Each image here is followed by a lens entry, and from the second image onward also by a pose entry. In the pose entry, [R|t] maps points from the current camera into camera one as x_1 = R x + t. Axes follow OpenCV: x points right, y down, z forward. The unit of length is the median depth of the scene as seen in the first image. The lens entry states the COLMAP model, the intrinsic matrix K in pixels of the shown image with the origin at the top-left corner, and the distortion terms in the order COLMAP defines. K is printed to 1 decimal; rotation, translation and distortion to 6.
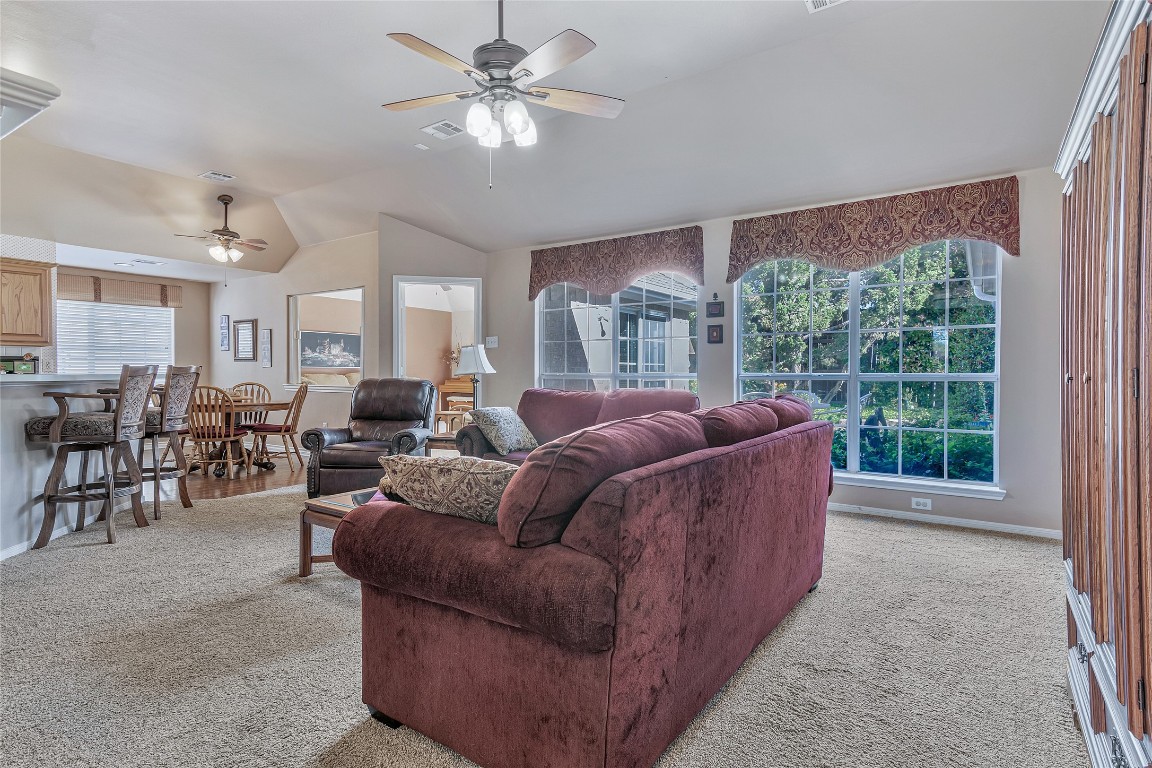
lens RADIAL K [[578.5, 0, 578.2], [0, 578.5, 383.2], [0, 0, 1]] dist [0.003425, 0.000691]
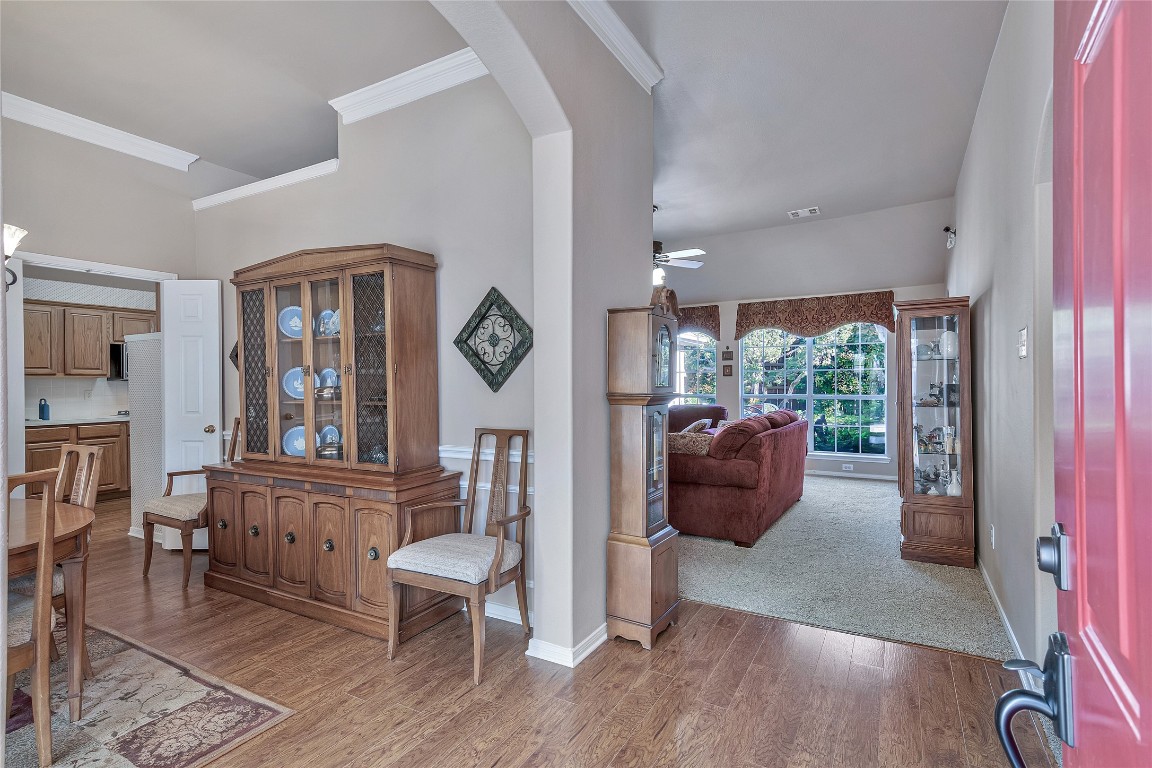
lens RADIAL K [[578.5, 0, 571.0], [0, 578.5, 384.1], [0, 0, 1]] dist [0.003425, 0.000691]
pose [[0.995733, -0.004339, 0.092174, -0.392251], [0.005962, 0.999832, -0.017336, -0.022525], [-0.092083, 0.017812, 0.995592, -0.656083]]
